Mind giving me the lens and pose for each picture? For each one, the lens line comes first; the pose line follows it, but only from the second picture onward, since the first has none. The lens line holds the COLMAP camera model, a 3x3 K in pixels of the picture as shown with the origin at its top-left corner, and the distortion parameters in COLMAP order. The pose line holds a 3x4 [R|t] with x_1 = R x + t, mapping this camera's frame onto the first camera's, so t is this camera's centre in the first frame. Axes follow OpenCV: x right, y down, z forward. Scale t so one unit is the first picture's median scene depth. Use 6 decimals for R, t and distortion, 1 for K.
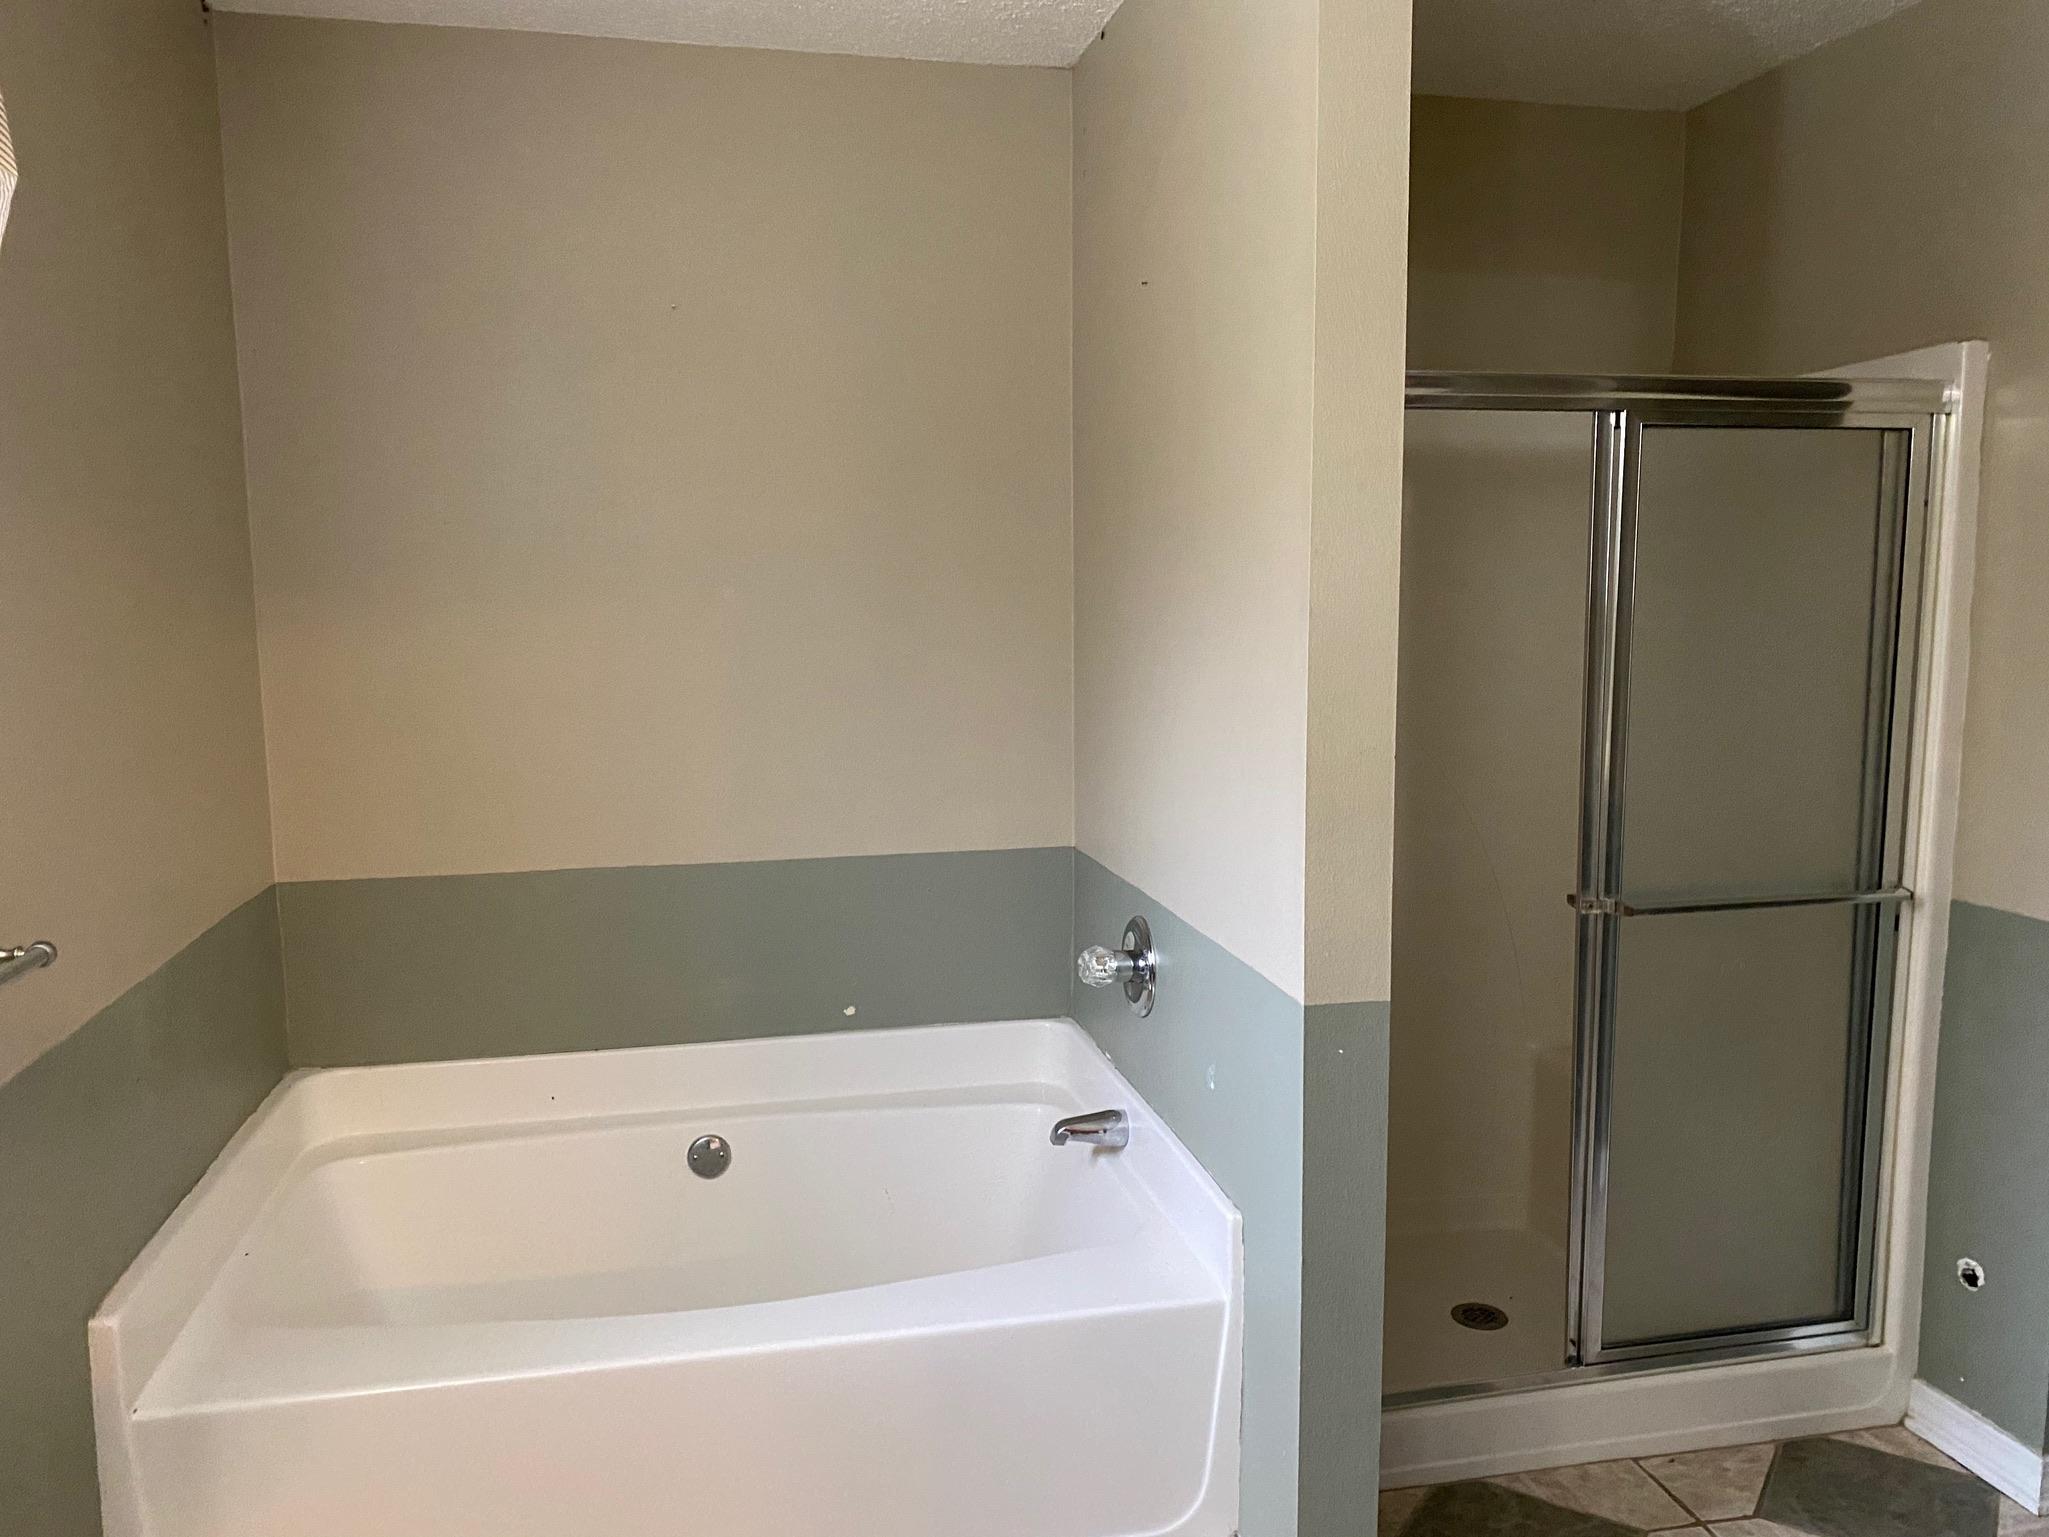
lens RADIAL K [[1578.4, 0, 1024.5], [0, 1578.4, 768.5], [0, 0, 1]] dist [0.015745, -0.004077]
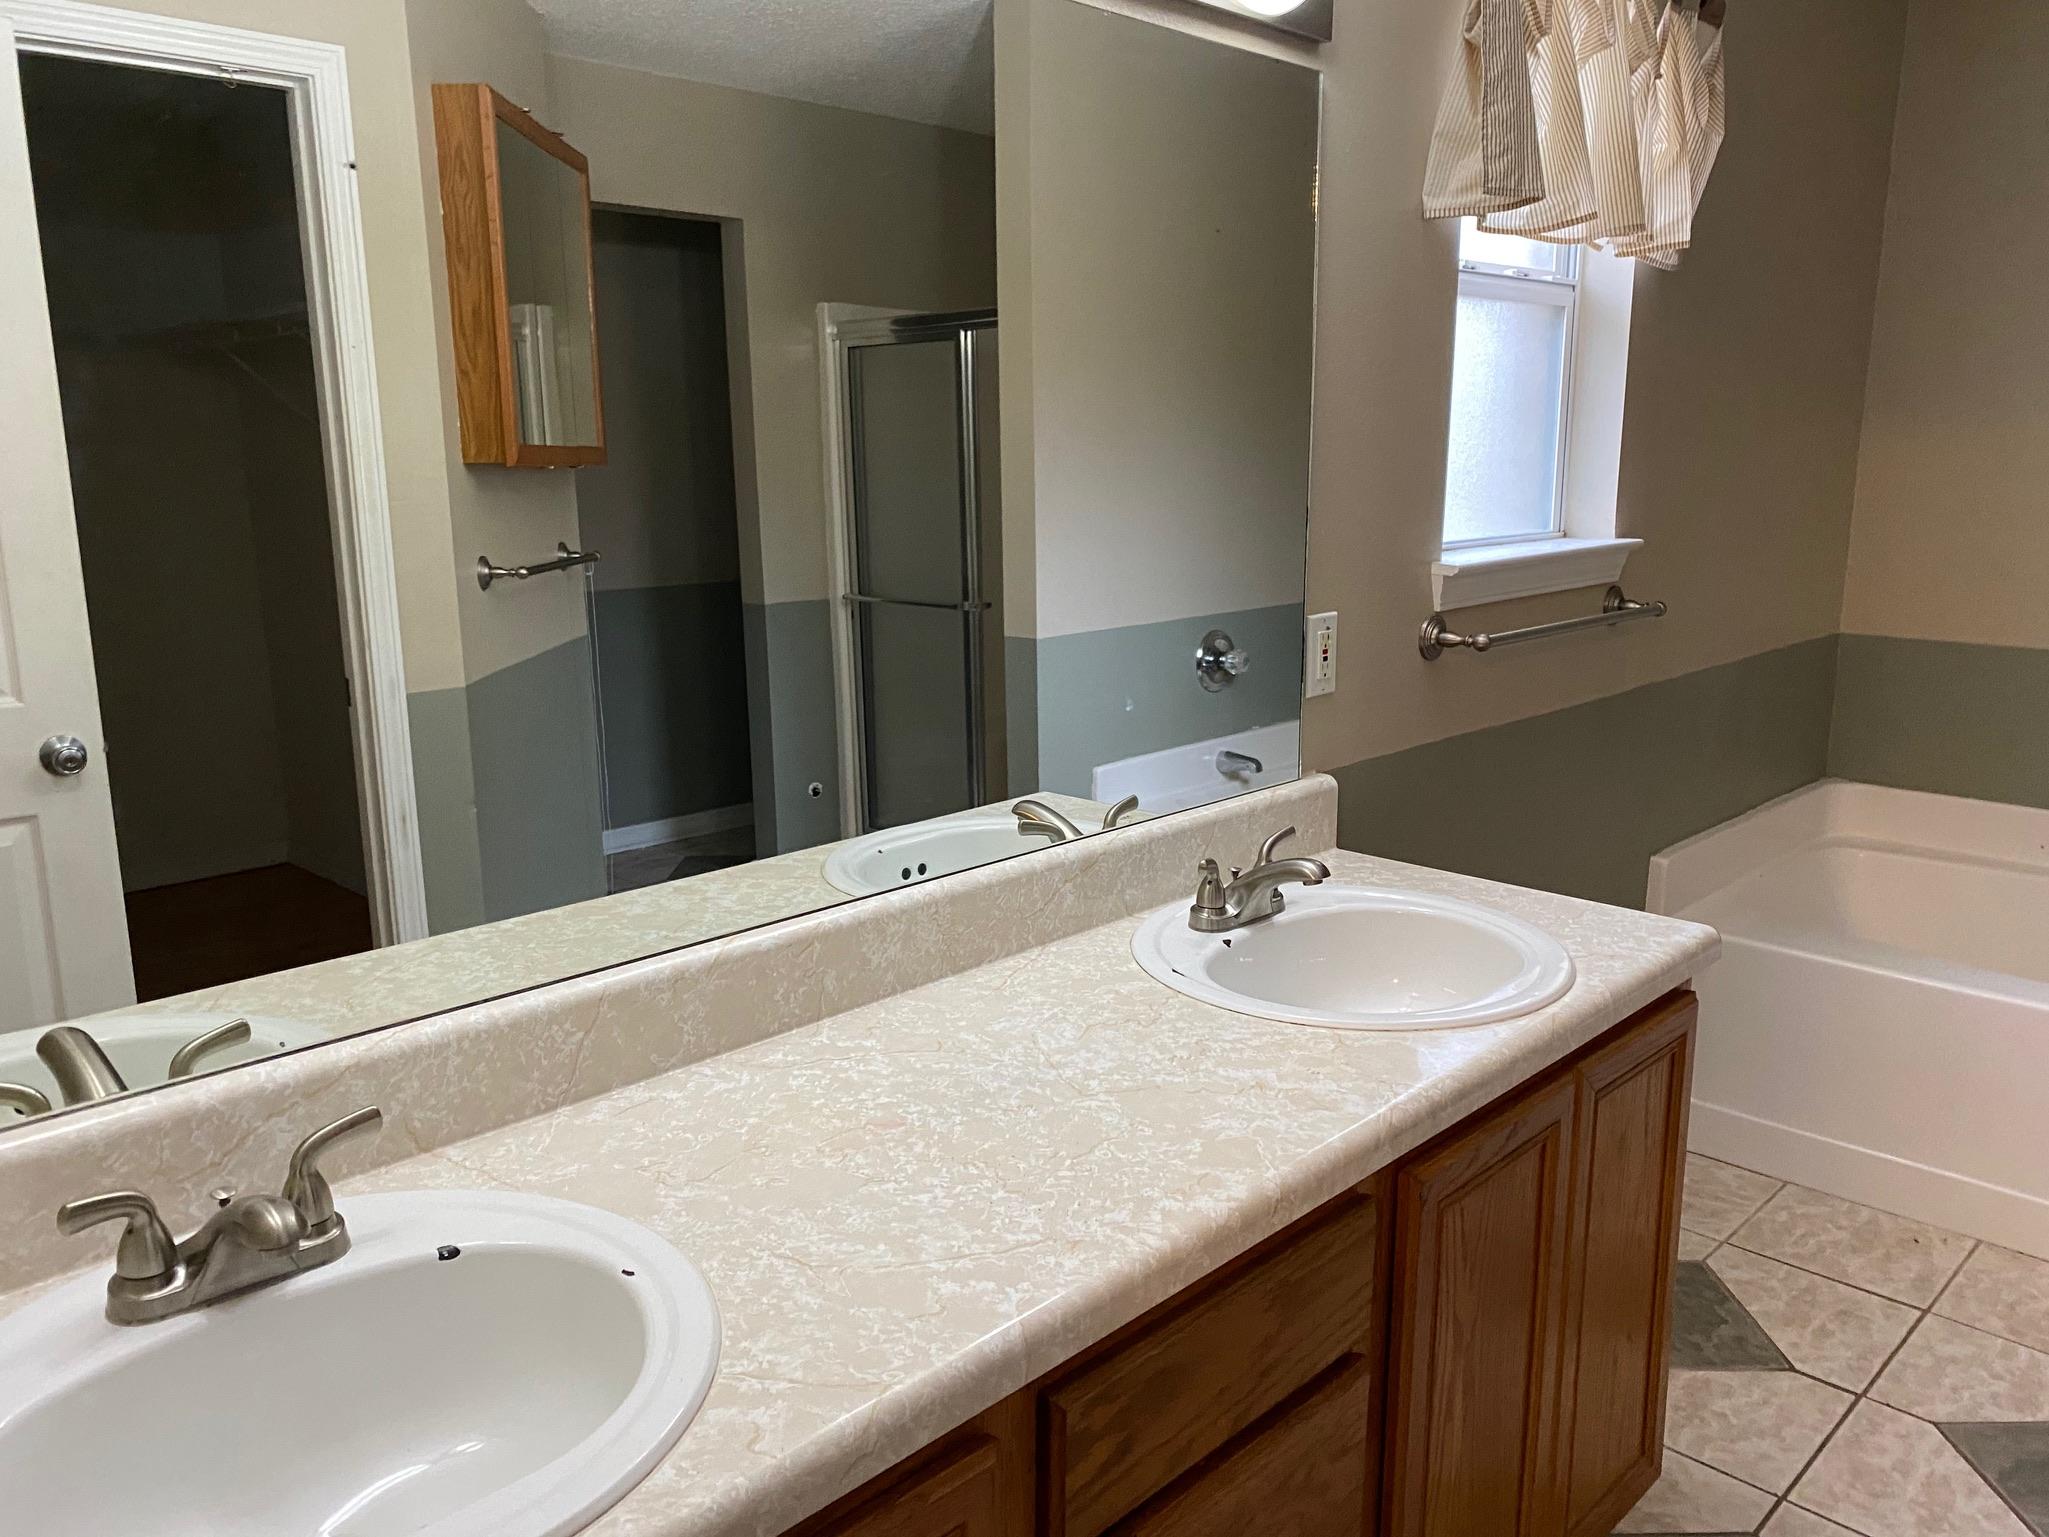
lens RADIAL K [[1578.4, 0, 1024.5], [0, 1578.4, 768.5], [0, 0, 1]] dist [0.015745, -0.004077]
pose [[0.559418, 0.182383, -0.808571, 0.247875], [-0.105065, 0.983226, 0.149089, 0.063769], [0.822200, 0.001549, 0.569197, -0.320797]]
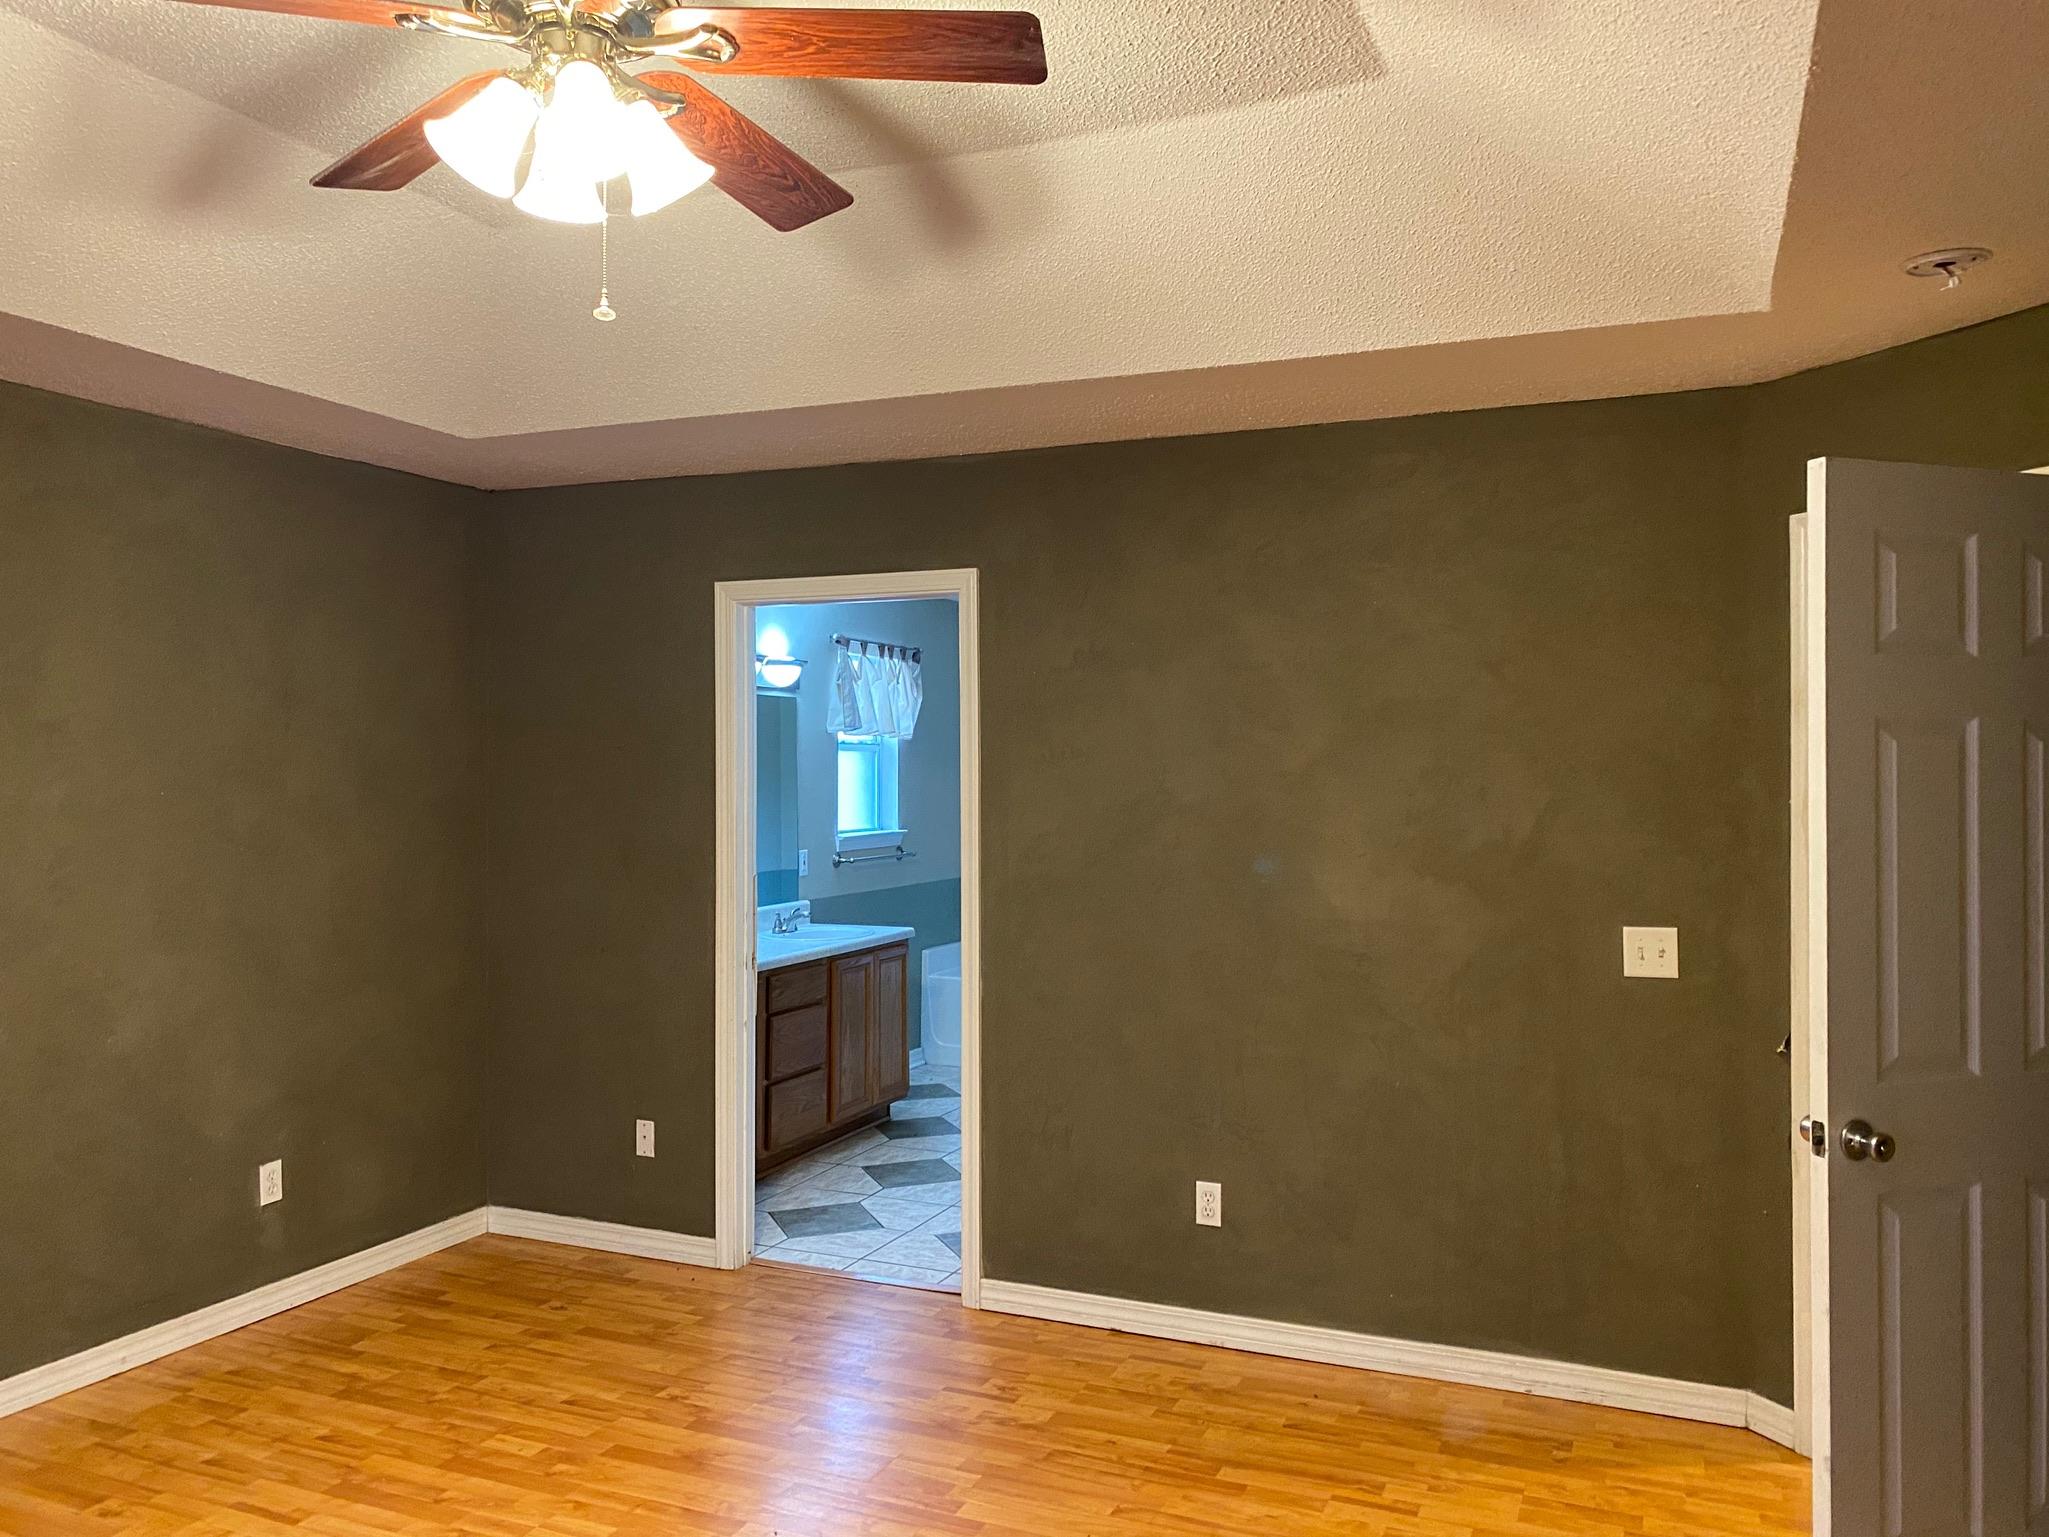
lens RADIAL K [[1578.4, 0, 1024.5], [0, 1578.4, 768.5], [0, 0, 1]] dist [0.015745, -0.004077]
pose [[0.813522, 0.014648, -0.581350, 1.531430], [-0.078930, 0.993213, -0.085427, 0.151929], [0.576153, 0.115383, 0.809157, -1.709136]]
